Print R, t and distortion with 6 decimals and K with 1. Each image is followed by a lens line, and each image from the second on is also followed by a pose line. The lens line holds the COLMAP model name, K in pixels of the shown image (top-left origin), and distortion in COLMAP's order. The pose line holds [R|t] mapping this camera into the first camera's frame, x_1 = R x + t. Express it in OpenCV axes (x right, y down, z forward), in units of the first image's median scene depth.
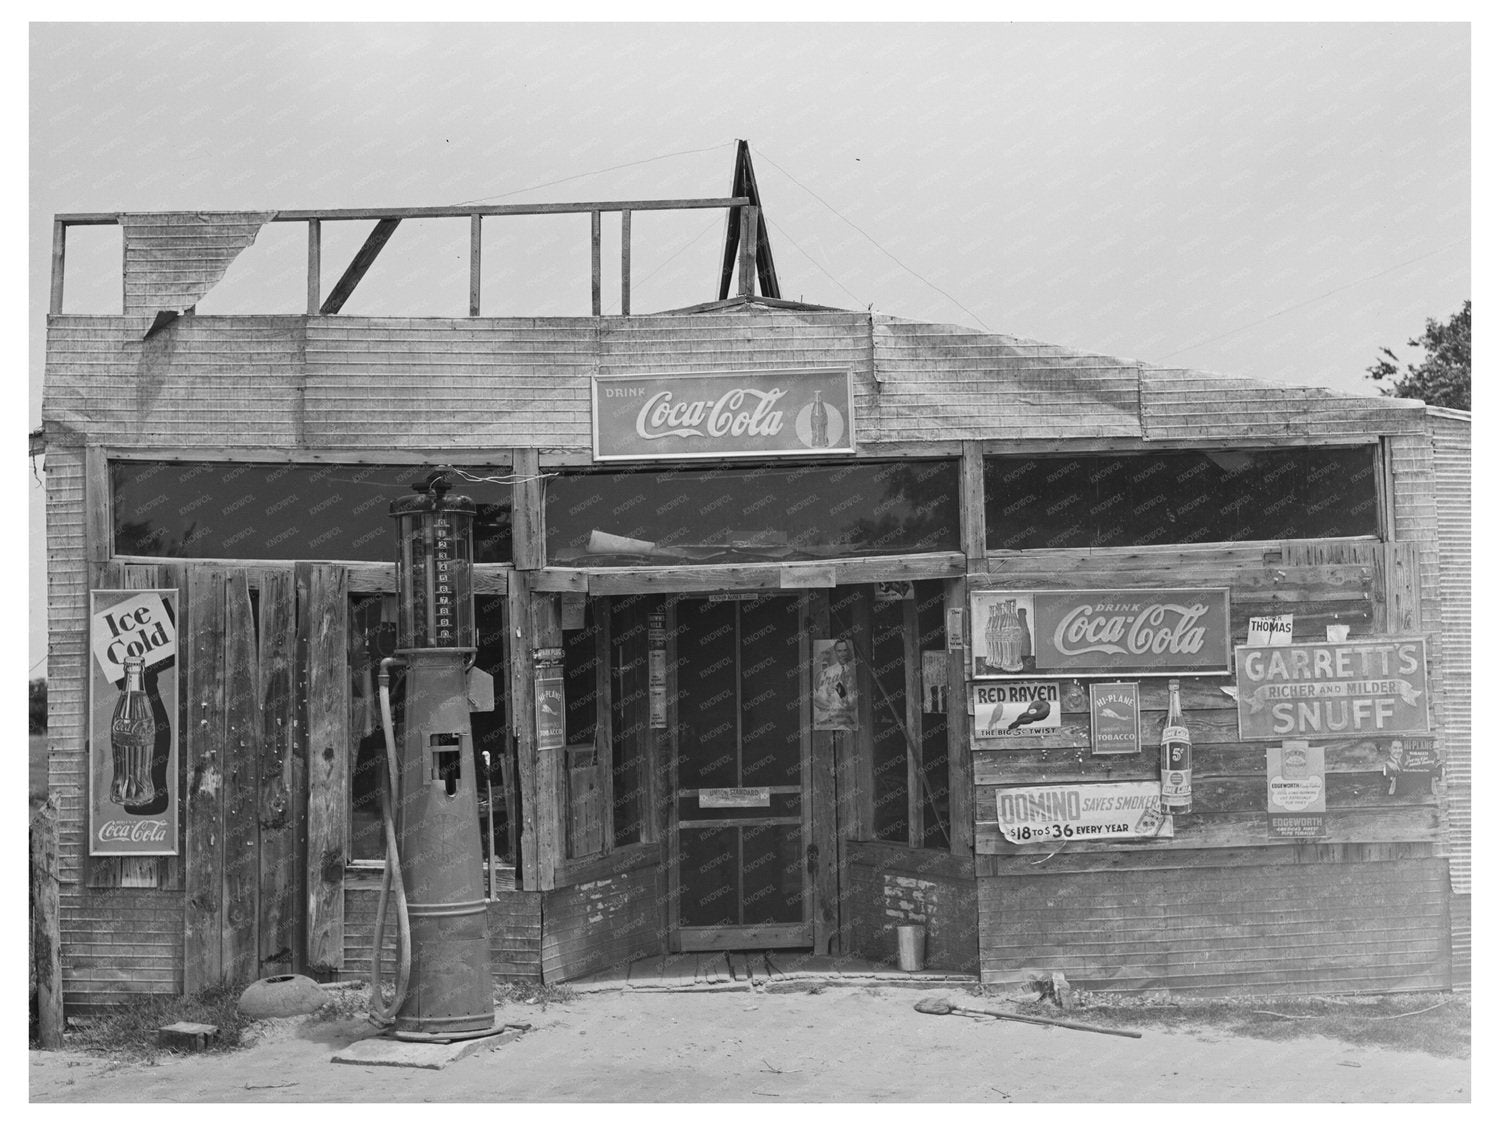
lens RADIAL K [[2402.3, 0, 750.0], [0, 2402.3, 562.5], [0, 0, 1]] dist [-0.032160, -0.122403]
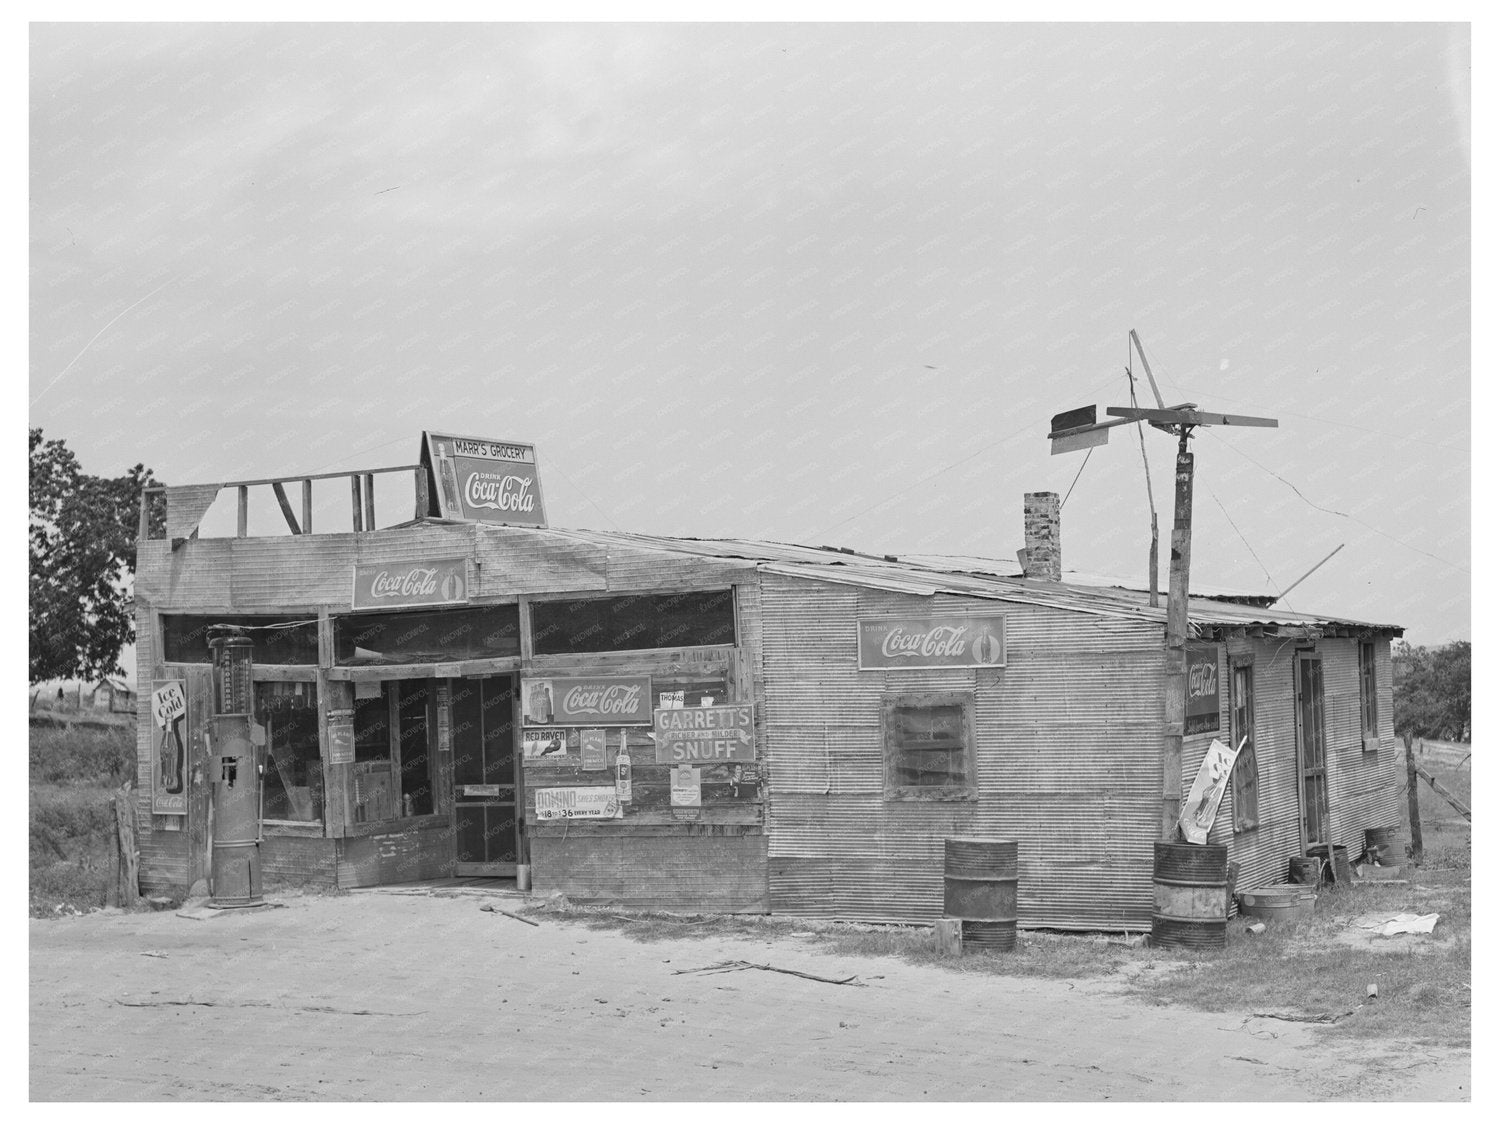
lens RADIAL K [[2402.3, 0, 750.0], [0, 2402.3, 562.0], [0, 0, 1]] dist [-0.032160, -0.122403]
pose [[0.867349, -0.028298, -0.496896, 1.131887], [0.034765, 0.999388, 0.003768, -0.075871], [0.496485, -0.020543, 0.867802, -0.471100]]
